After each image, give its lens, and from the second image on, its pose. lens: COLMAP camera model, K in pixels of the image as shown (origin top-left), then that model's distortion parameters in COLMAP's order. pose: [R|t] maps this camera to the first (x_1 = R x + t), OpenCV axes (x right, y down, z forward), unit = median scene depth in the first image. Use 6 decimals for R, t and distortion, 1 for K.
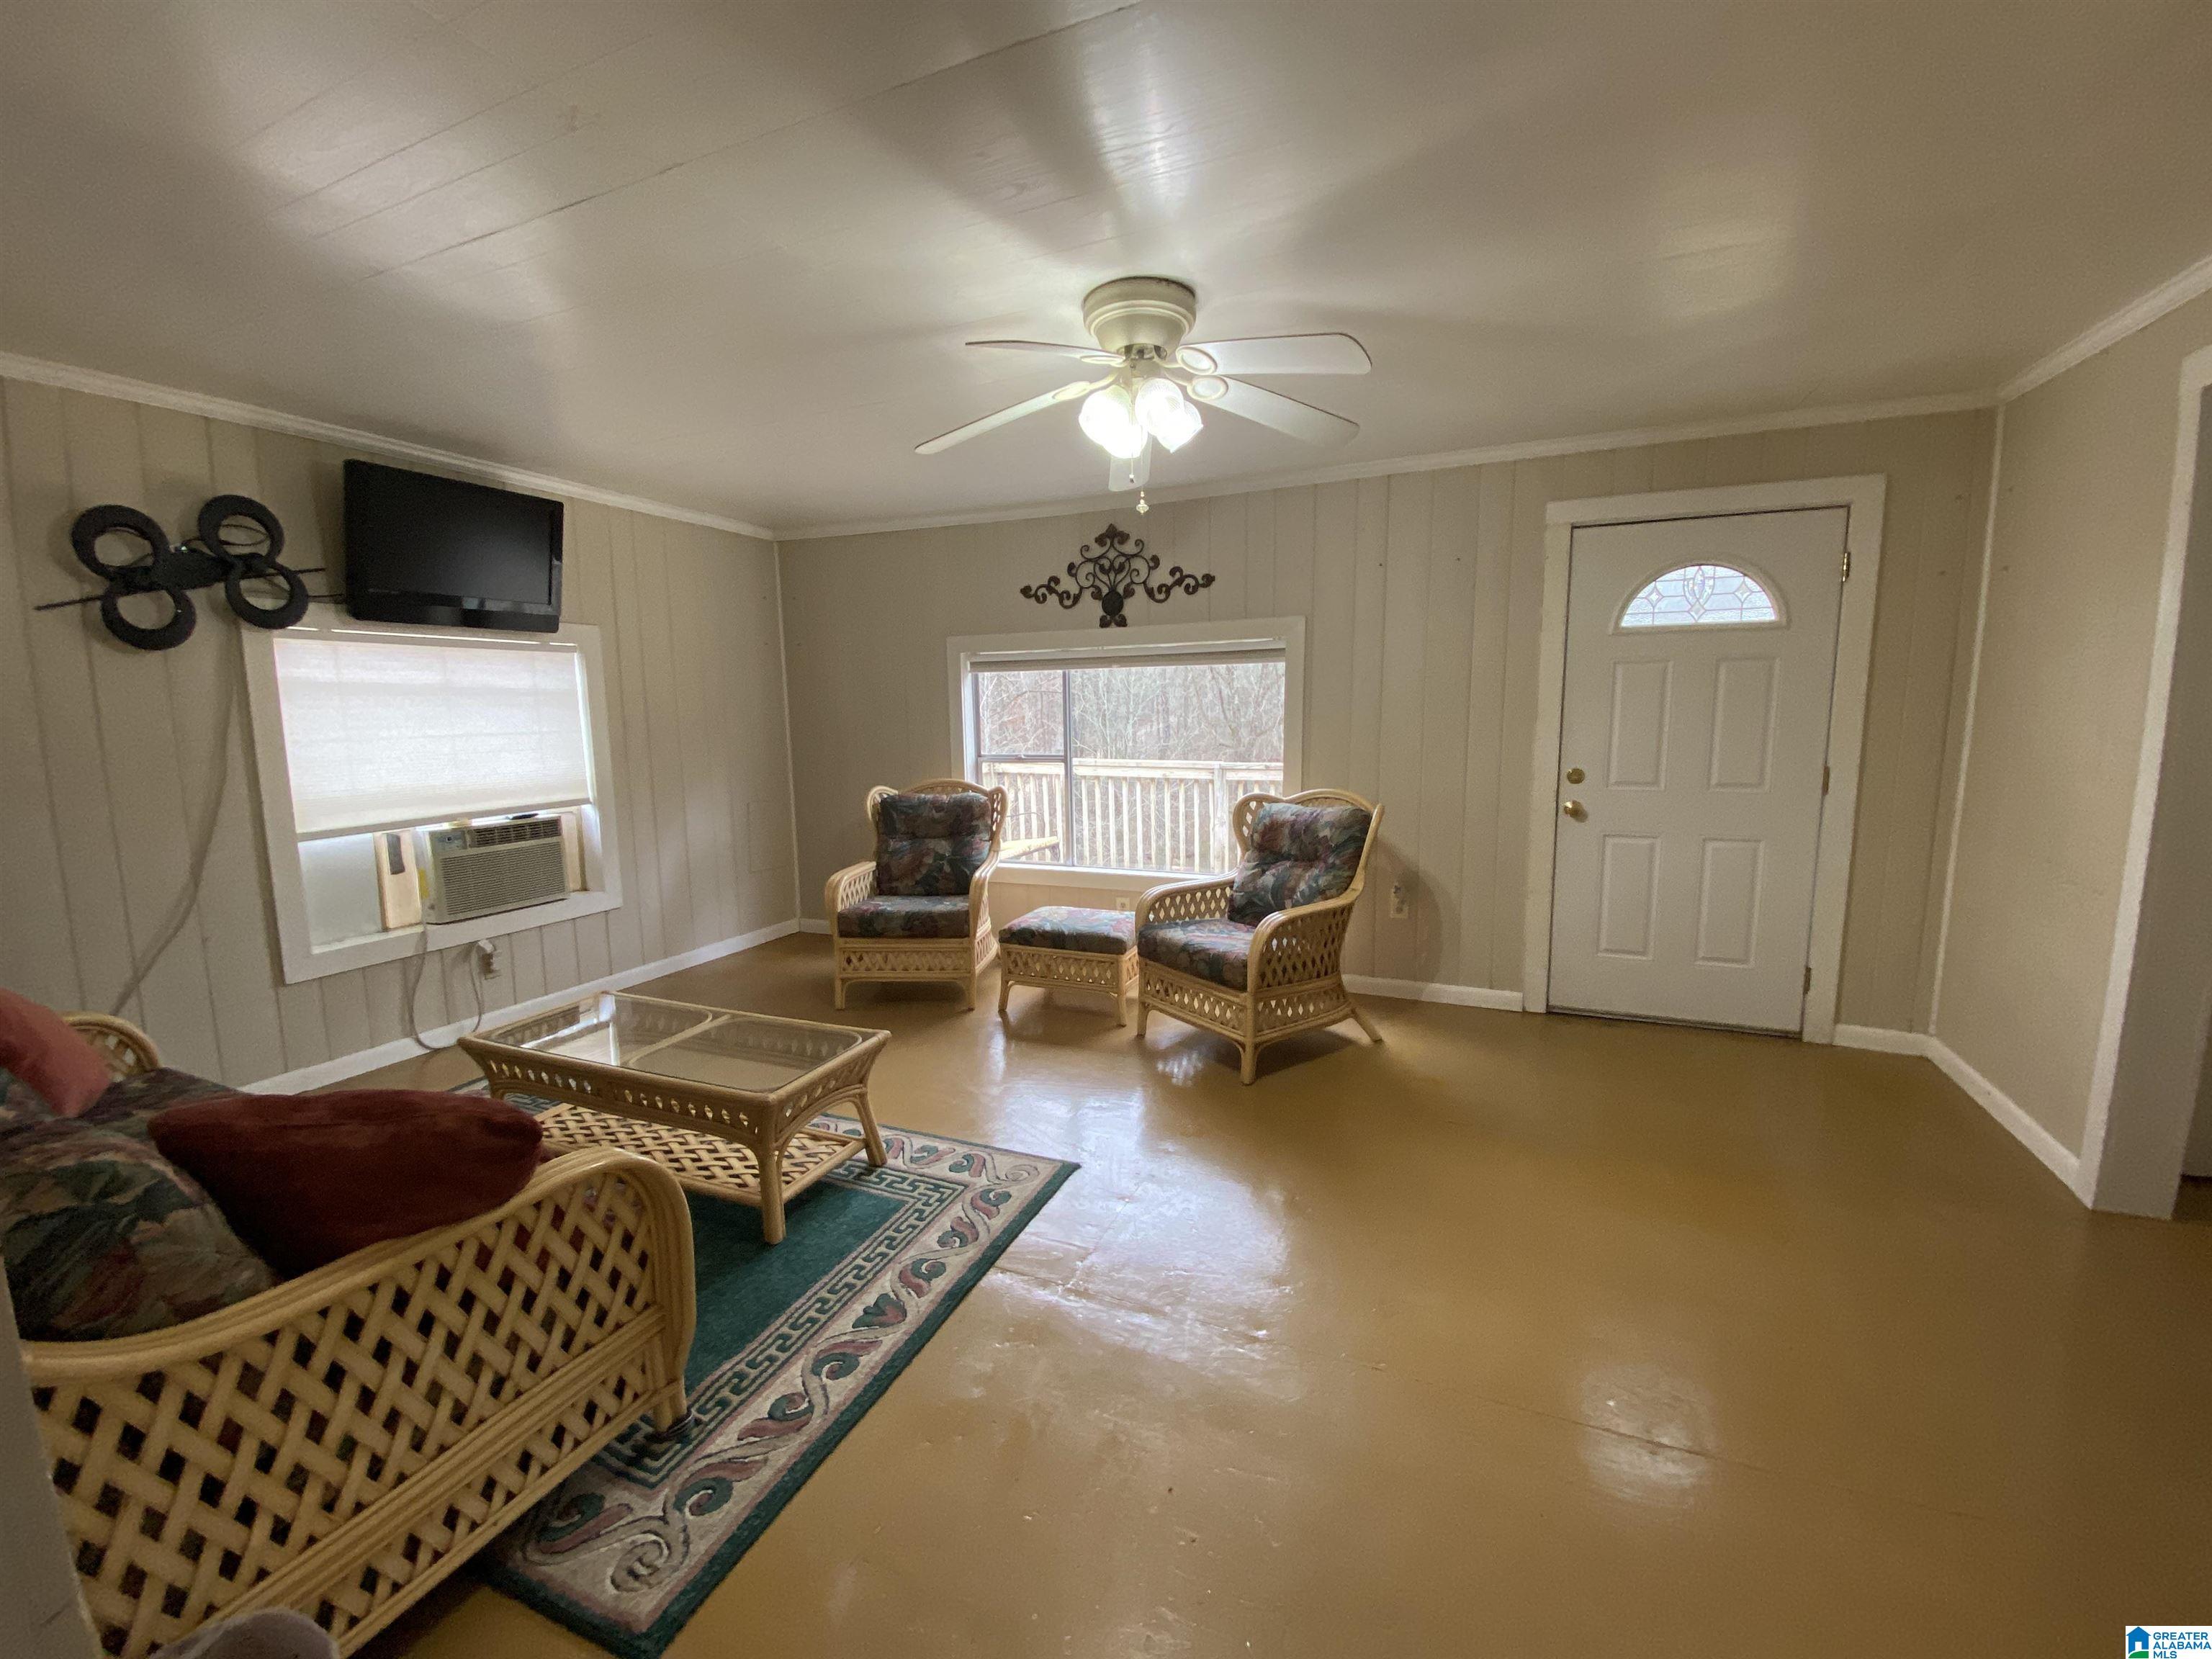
lens RADIAL K [[879.6, 0, 1105.6], [0, 879.6, 827.0], [0, 0, 1]] dist [0.010352, -0.015419]
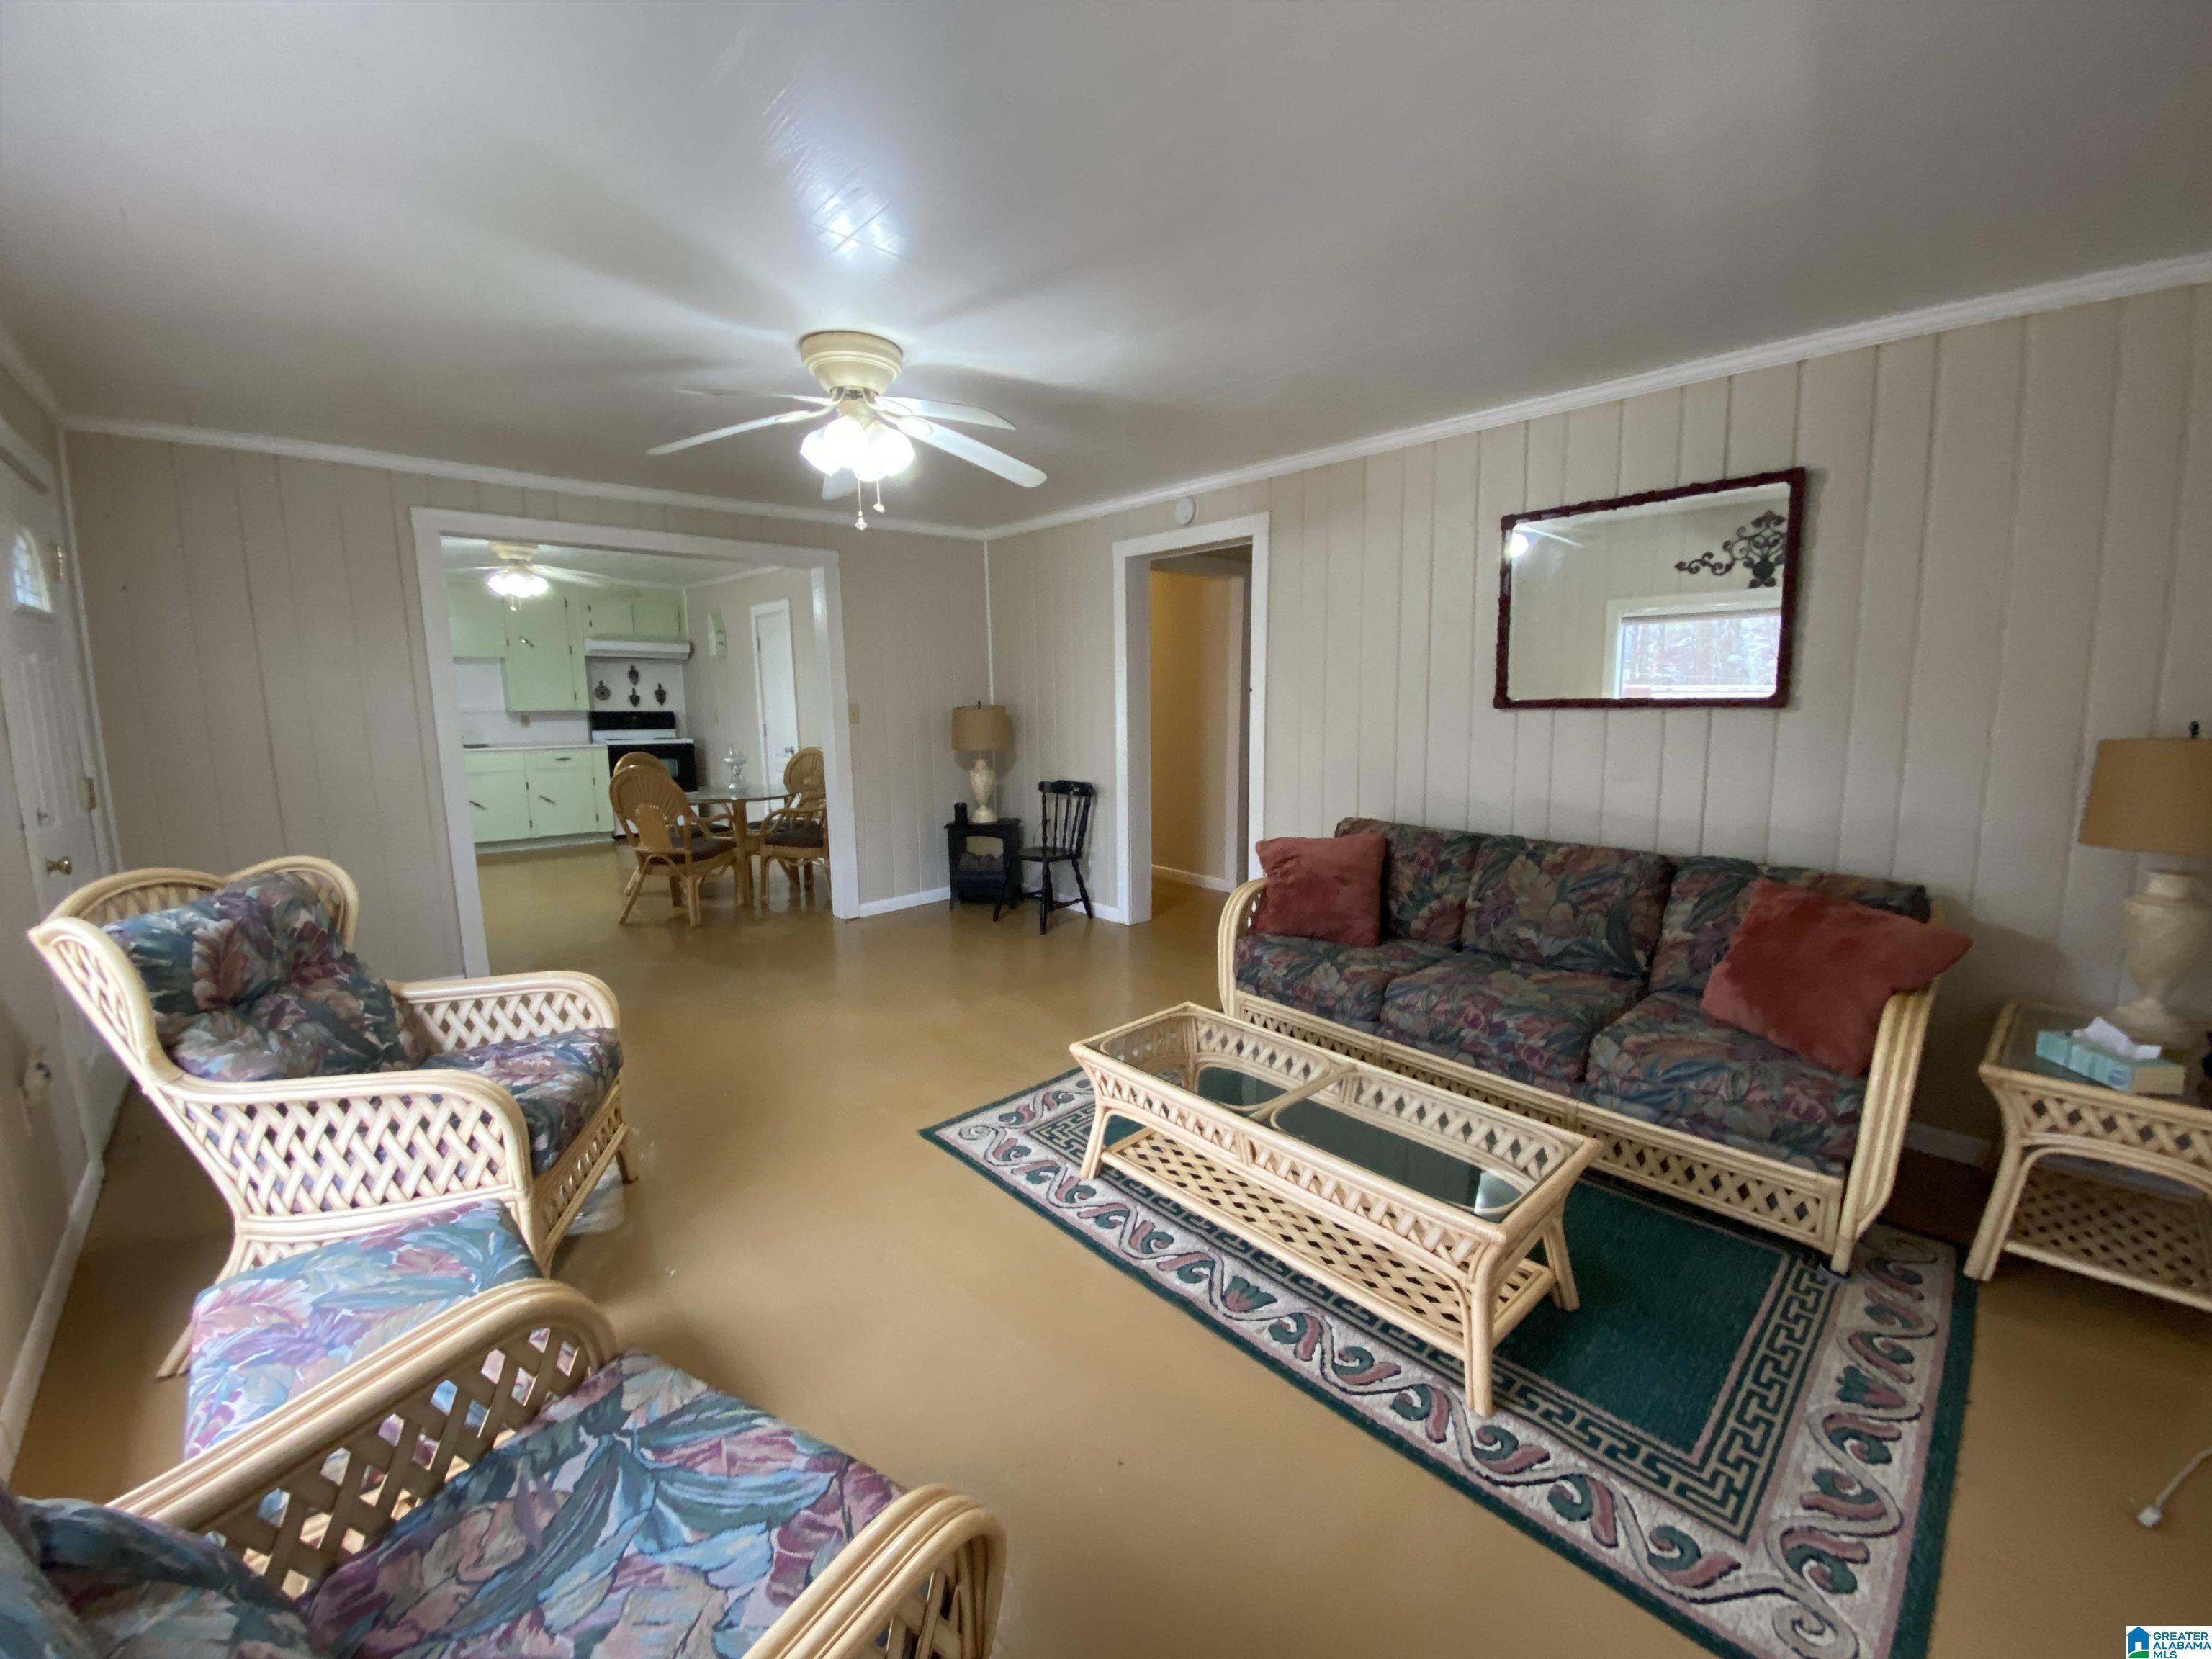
lens RADIAL K [[879.6, 0, 1104.0], [0, 879.6, 831.1], [0, 0, 1]] dist [0.010352, -0.015419]
pose [[-0.912135, -0.045507, 0.407355, -0.488717], [0.070452, 0.961621, 0.265180, -0.172981], [-0.403789, 0.270579, -0.873923, 1.314152]]
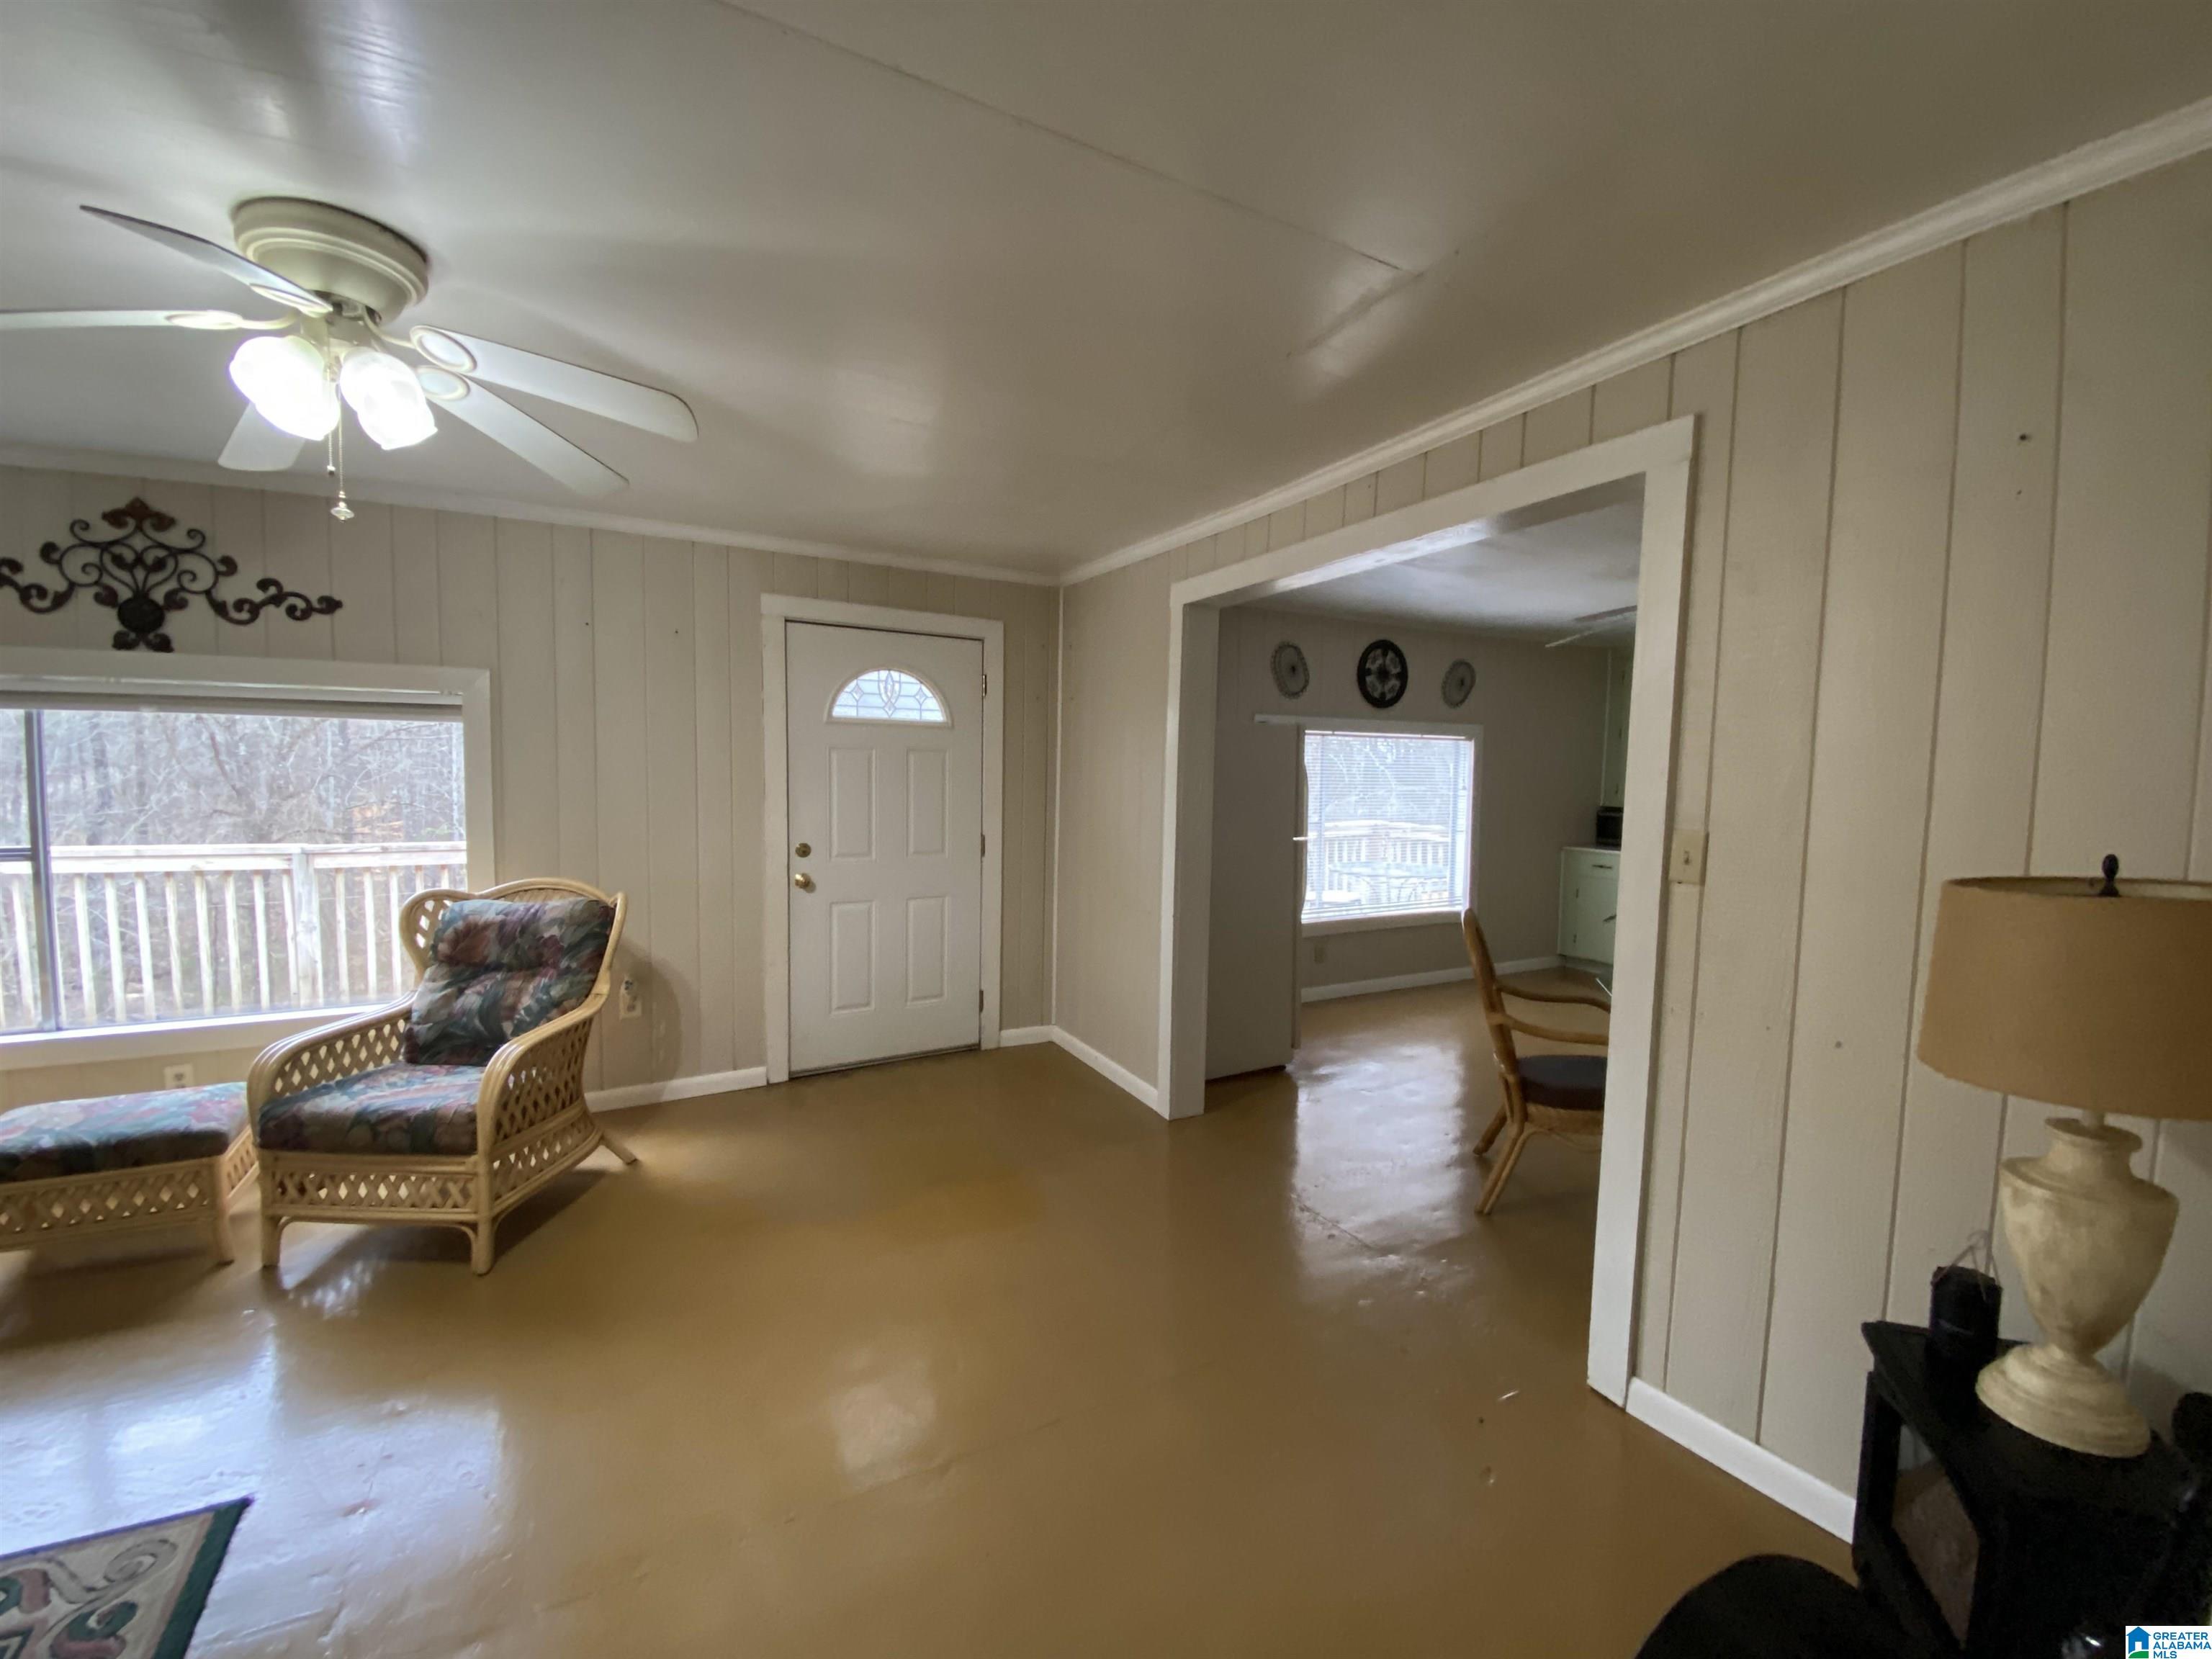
lens RADIAL K [[879.6, 0, 1112.0], [0, 879.6, 824.6], [0, 0, 1]] dist [0.010352, -0.015419]
pose [[0.594541, -0.023119, 0.803733, -0.107223], [0.081248, 0.996198, -0.031446, -0.025920], [-0.799950, 0.083998, 0.594159, 0.066851]]
